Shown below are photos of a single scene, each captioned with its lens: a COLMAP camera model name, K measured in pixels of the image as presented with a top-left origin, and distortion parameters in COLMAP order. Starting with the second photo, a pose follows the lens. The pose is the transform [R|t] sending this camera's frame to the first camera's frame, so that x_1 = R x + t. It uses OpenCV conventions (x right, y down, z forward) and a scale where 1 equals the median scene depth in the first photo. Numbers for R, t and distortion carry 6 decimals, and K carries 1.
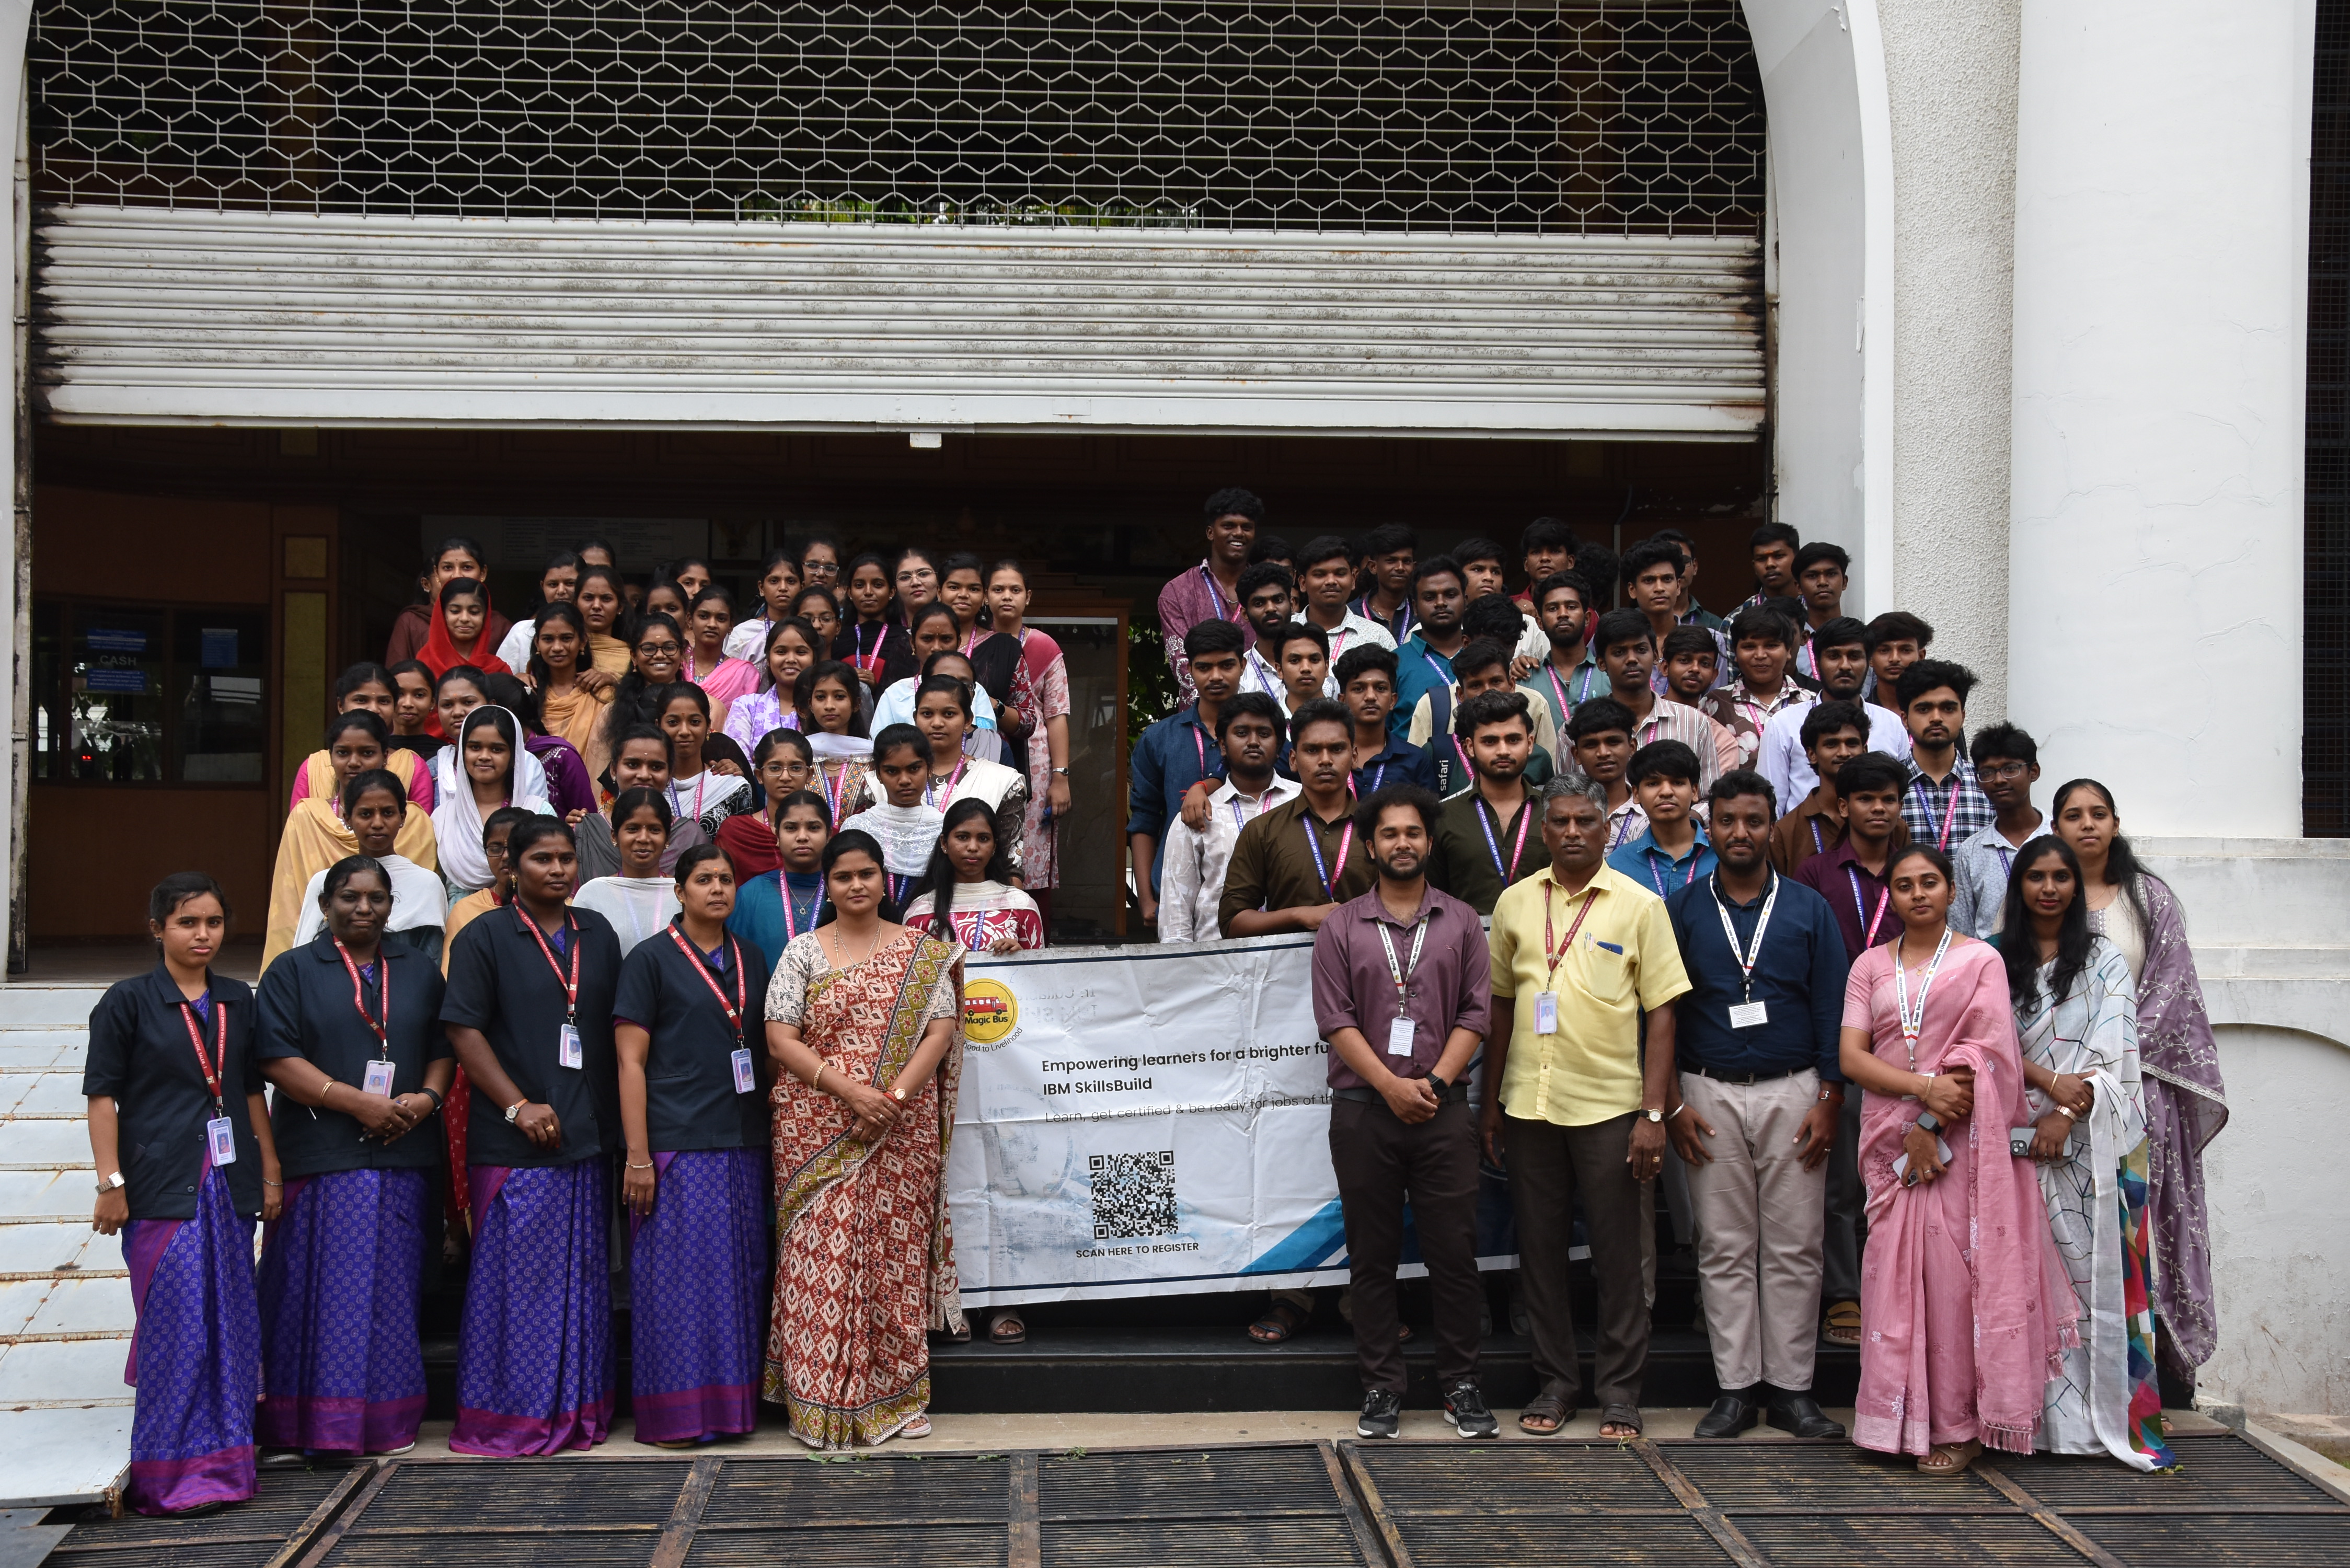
lens RADIAL K [[2717.5, 0, 1246.3], [0, 2717.5, 772.8], [0, 0, 1]] dist [0.092715, 0.000000]
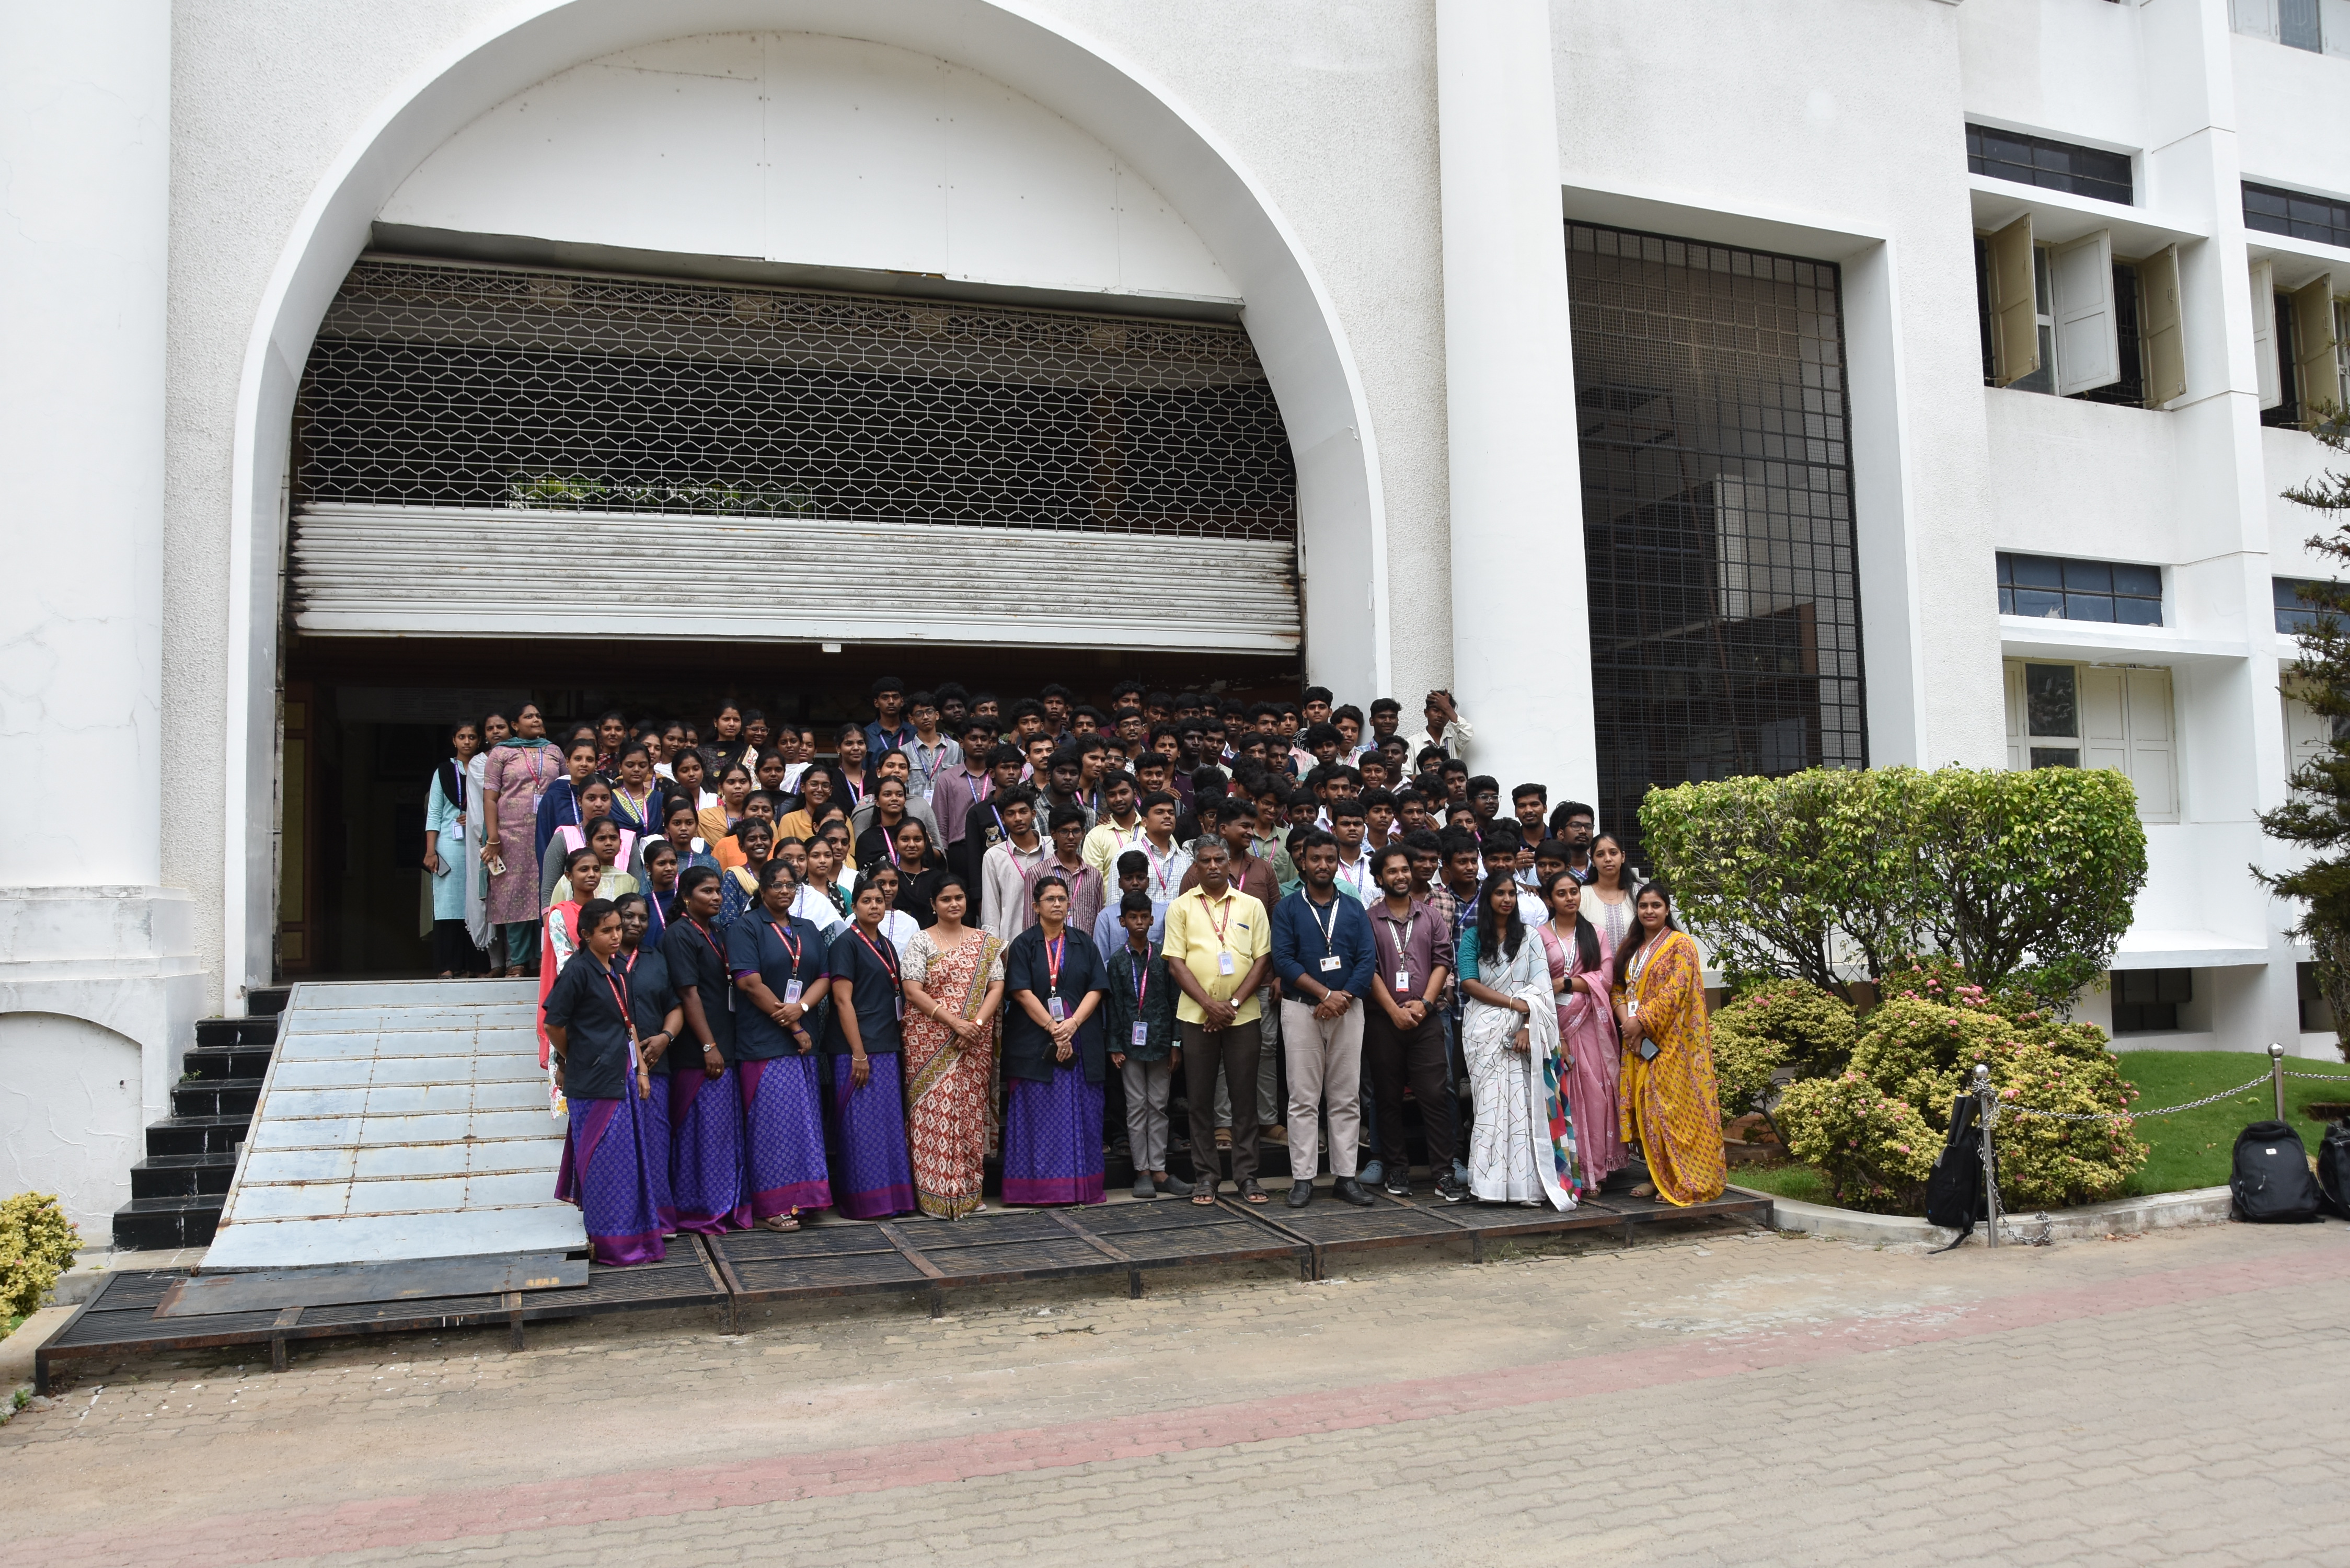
lens RADIAL K [[1862.3, 0, 1200.3], [0, 1862.3, 822.2], [0, 0, 1]] dist [-0.093970, 0.002943]
pose [[0.957486, -0.011110, 0.288266, -0.229191], [0.016037, 0.999763, -0.014737, 0.005106], [-0.288034, 0.018734, 0.957437, -0.150342]]
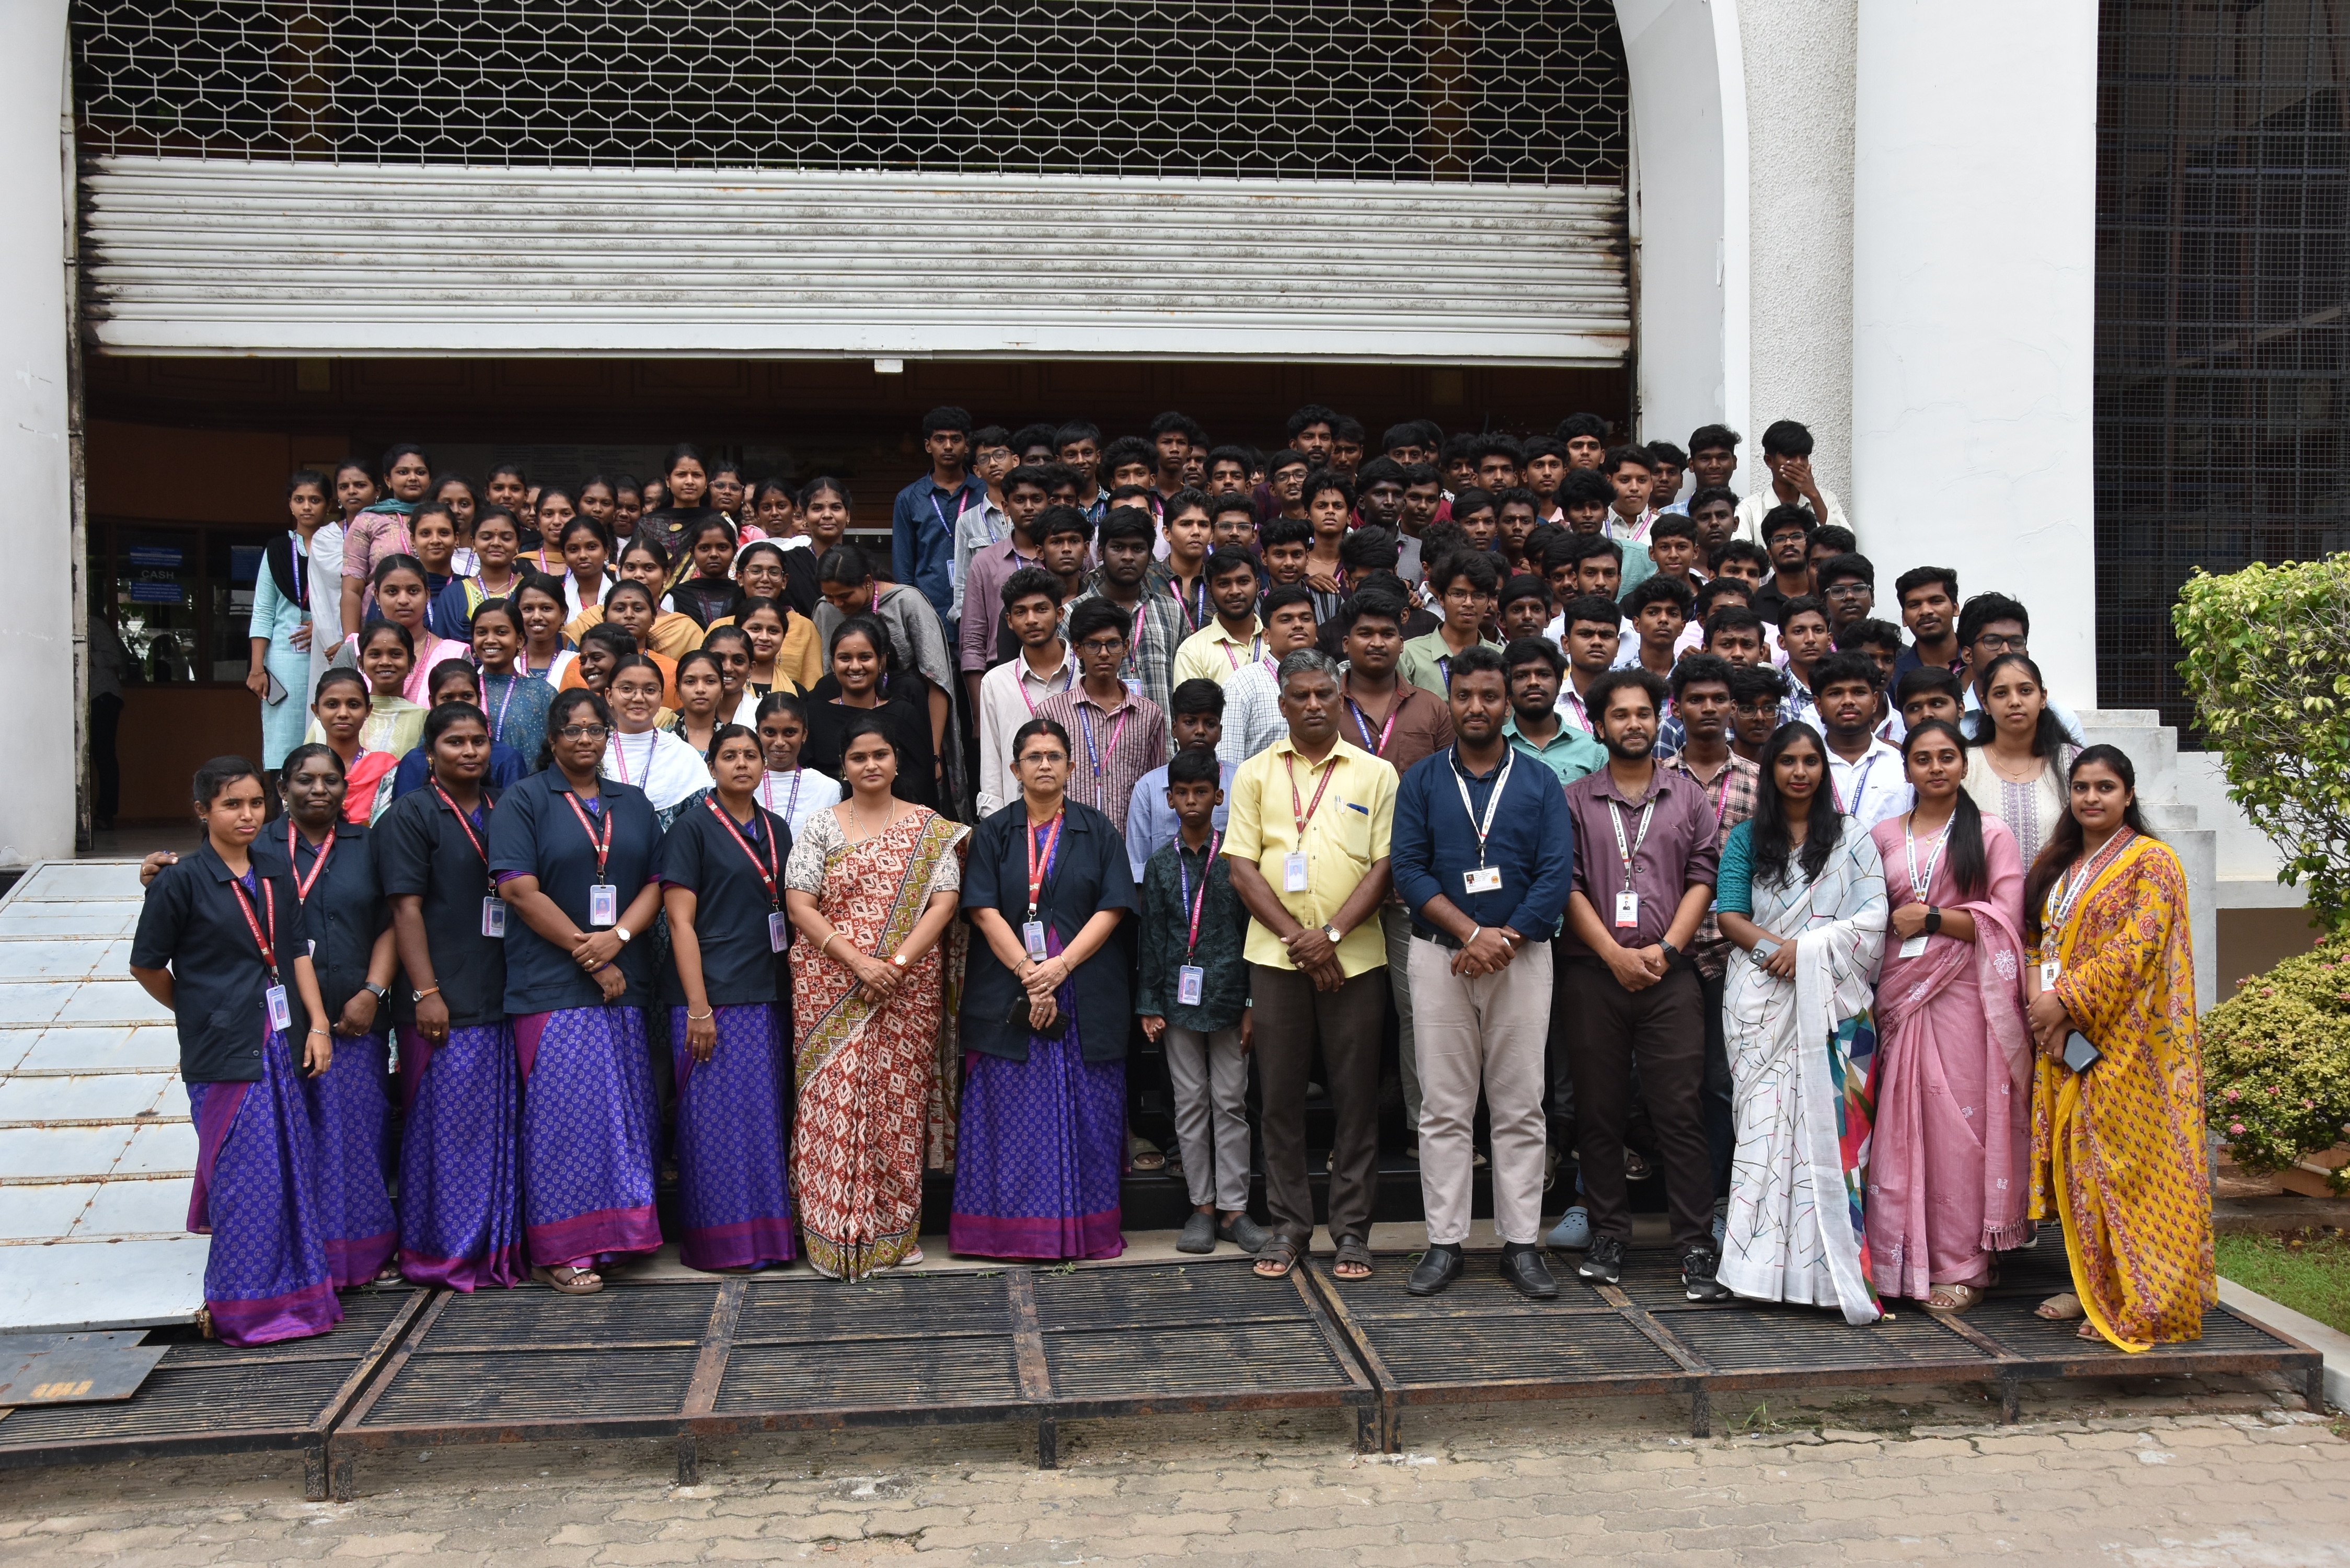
lens RADIAL K [[2271.3, 0, 1241.4], [0, 2271.3, 782.1], [0, 0, 1]] dist [0.006990, 0.000000]
pose [[0.998211, -0.011954, 0.058583, -0.030067], [0.008920, 0.998618, 0.051789, 0.001317], [-0.059122, -0.051174, 0.996938, 0.054049]]
